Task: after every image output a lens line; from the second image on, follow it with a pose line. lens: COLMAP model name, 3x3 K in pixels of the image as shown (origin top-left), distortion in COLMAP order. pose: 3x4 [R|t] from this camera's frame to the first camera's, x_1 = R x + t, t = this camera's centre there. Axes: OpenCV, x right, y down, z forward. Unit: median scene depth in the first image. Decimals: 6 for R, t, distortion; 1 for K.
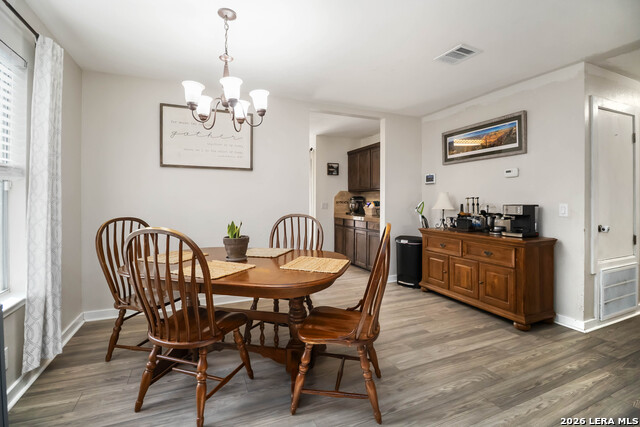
lens RADIAL K [[300.1, 0, 323.9], [0, 300.1, 206.2], [0, 0, 1]] dist [0.004460, -0.014529]
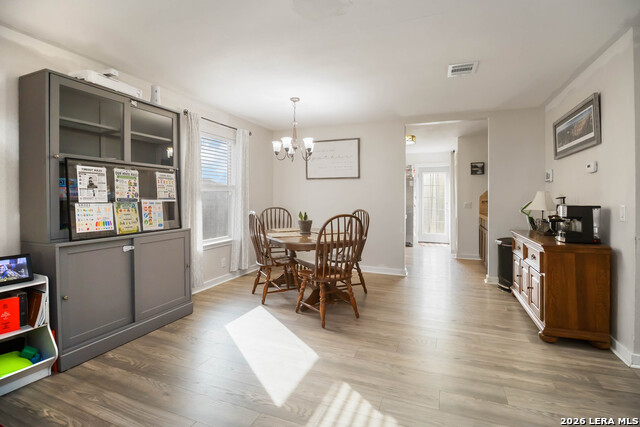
lens RADIAL K [[300.1, 0, 323.9], [0, 300.1, 206.2], [0, 0, 1]] dist [0.004460, -0.014529]
pose [[0.708442, 0.017750, -0.705546, 0.717419], [-0.016462, 0.999827, 0.008624, 0.001929], [0.705577, 0.005505, 0.708612, -0.119626]]
